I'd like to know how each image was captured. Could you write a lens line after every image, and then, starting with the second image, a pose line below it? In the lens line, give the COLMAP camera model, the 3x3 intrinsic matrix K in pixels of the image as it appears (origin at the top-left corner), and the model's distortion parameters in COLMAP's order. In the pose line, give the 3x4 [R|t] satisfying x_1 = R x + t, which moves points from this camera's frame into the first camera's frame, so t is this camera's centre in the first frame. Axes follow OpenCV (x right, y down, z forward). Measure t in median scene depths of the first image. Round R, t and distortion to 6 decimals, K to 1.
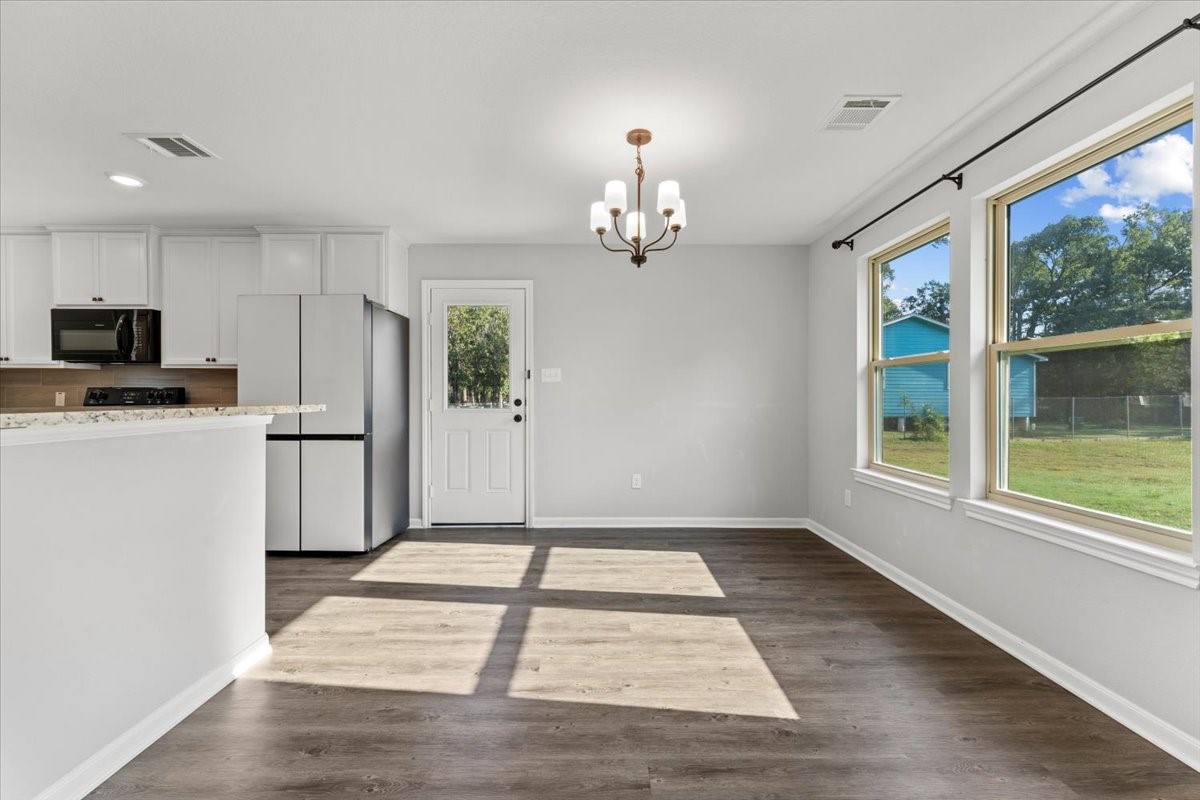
lens RADIAL K [[481.5, 0, 600.3], [0, 481.5, 397.2], [0, 0, 1]] dist [0.004257, -0.000436]
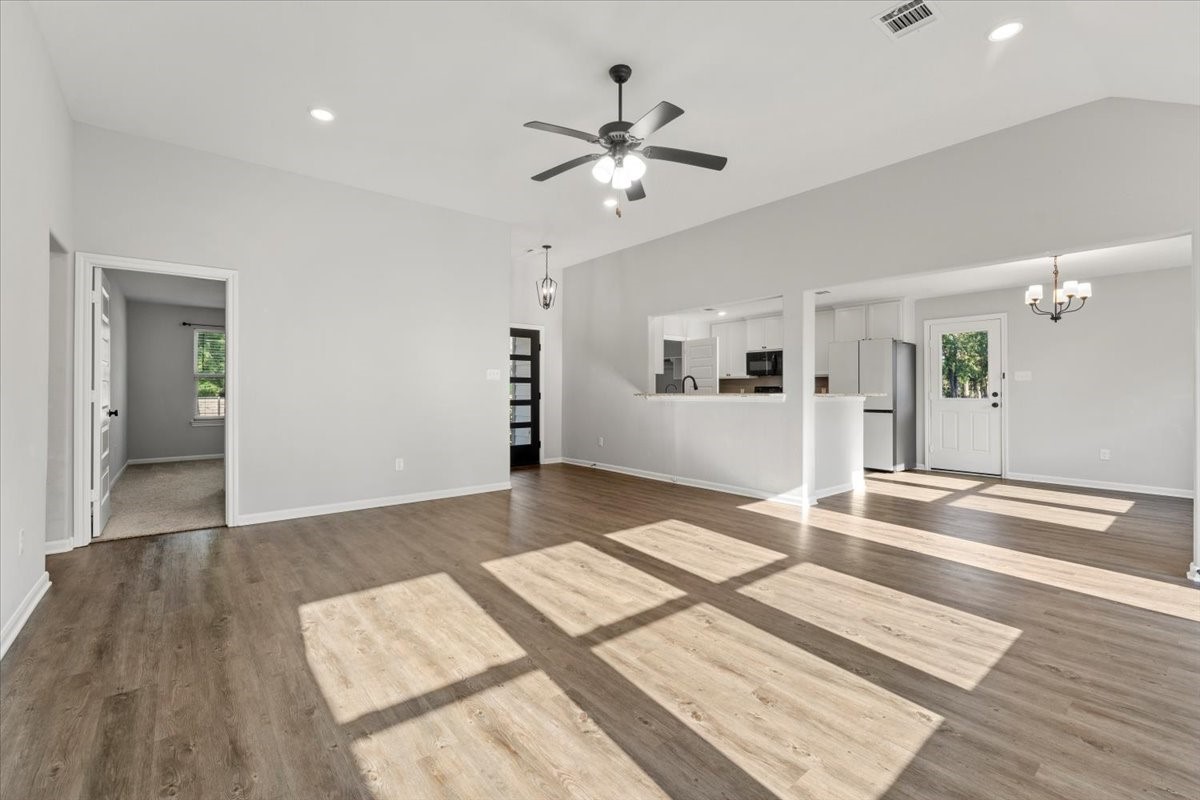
lens RADIAL K [[512.4, 0, 597.5], [0, 512.4, 388.2], [0, 0, 1]] dist [-0.006906, -0.000130]
pose [[0.619303, -0.004626, -0.785139, 0.316495], [-0.000775, 0.999979, -0.006503, 0.002525], [0.785152, 0.004636, 0.619286, -0.980062]]
